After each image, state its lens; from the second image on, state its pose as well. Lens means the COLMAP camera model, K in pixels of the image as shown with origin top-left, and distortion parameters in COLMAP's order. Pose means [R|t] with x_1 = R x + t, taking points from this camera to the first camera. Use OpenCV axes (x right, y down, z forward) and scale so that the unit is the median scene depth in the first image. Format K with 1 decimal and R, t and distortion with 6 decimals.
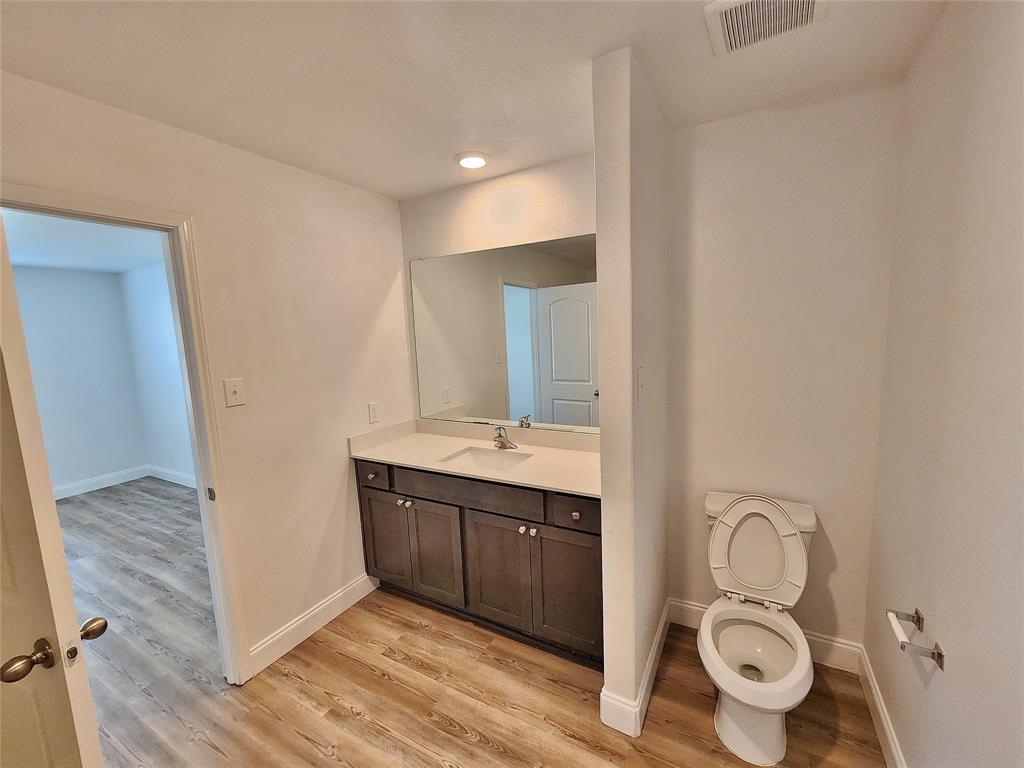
lens RADIAL K [[418.4, 0, 512.2], [0, 418.4, 383.5], [0, 0, 1]] dist [-0.003020, 0.001298]
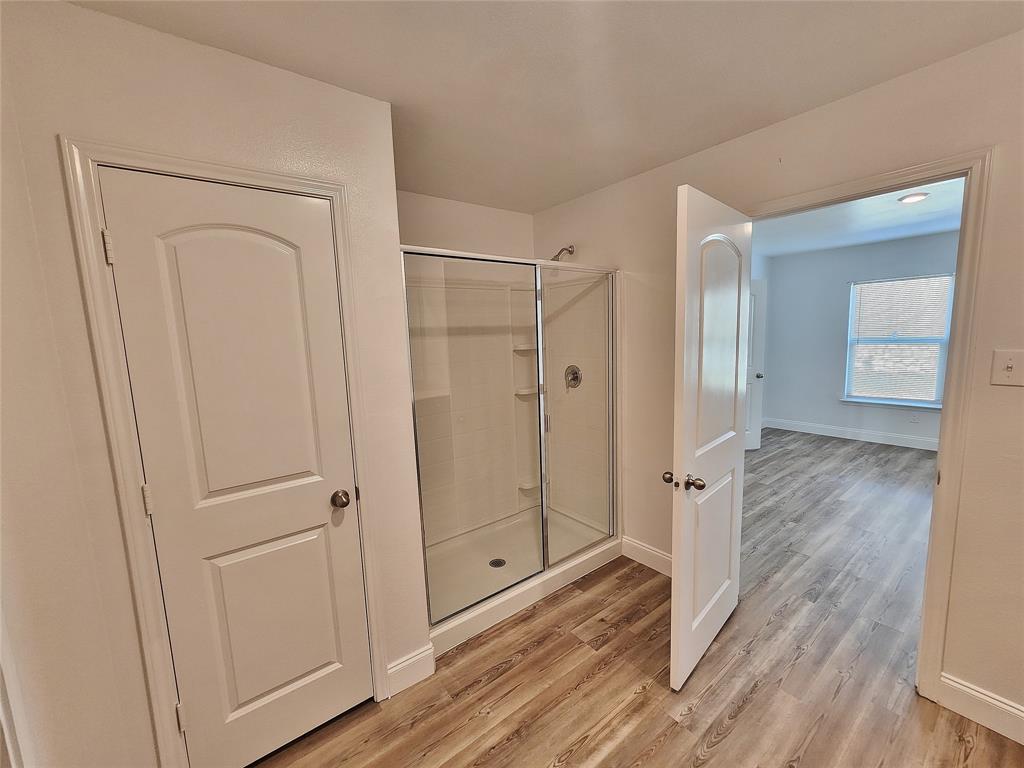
lens RADIAL K [[418.4, 0, 517.3], [0, 418.4, 390.2], [0, 0, 1]] dist [-0.003020, 0.001298]
pose [[-0.387789, 0.188509, -0.902266, 0.189122], [-0.060799, 0.971501, 0.229105, -0.029618], [0.919741, 0.143701, -0.365276, 0.235196]]
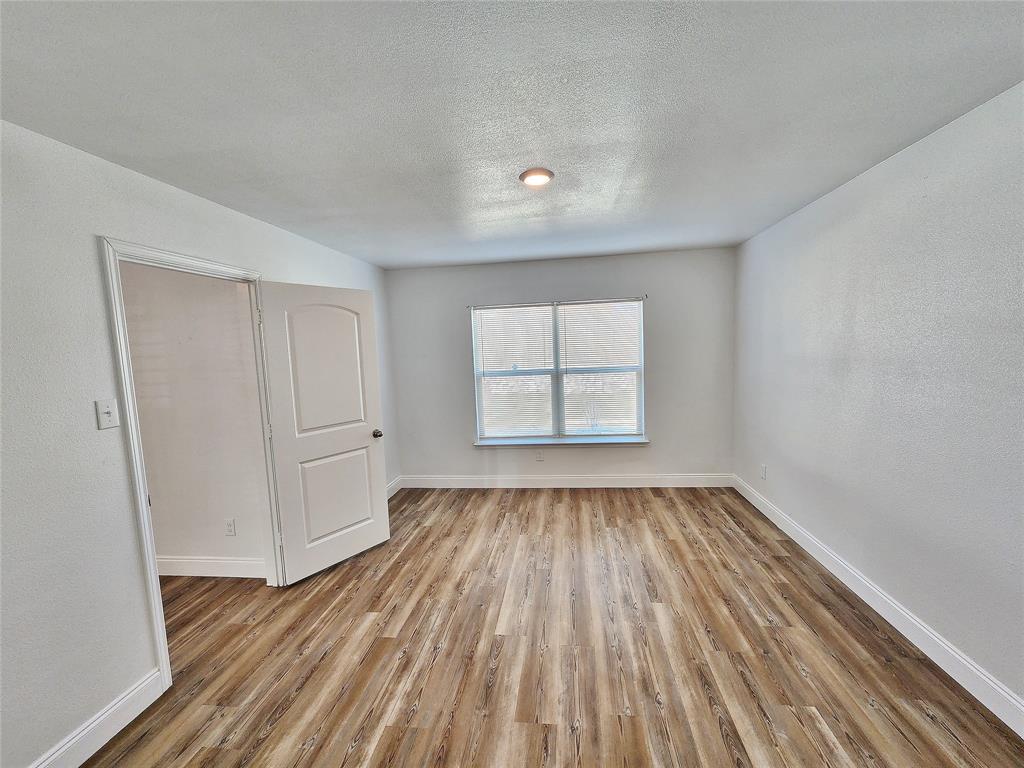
lens RADIAL K [[418.4, 0, 514.6], [0, 418.4, 387.0], [0, 0, 1]] dist [-0.003020, 0.001298]
pose [[0.369891, 0.125495, -0.920560, -0.406287], [-0.100676, 0.990415, 0.094566, -0.025267], [0.923604, 0.057699, 0.378980, 0.378101]]
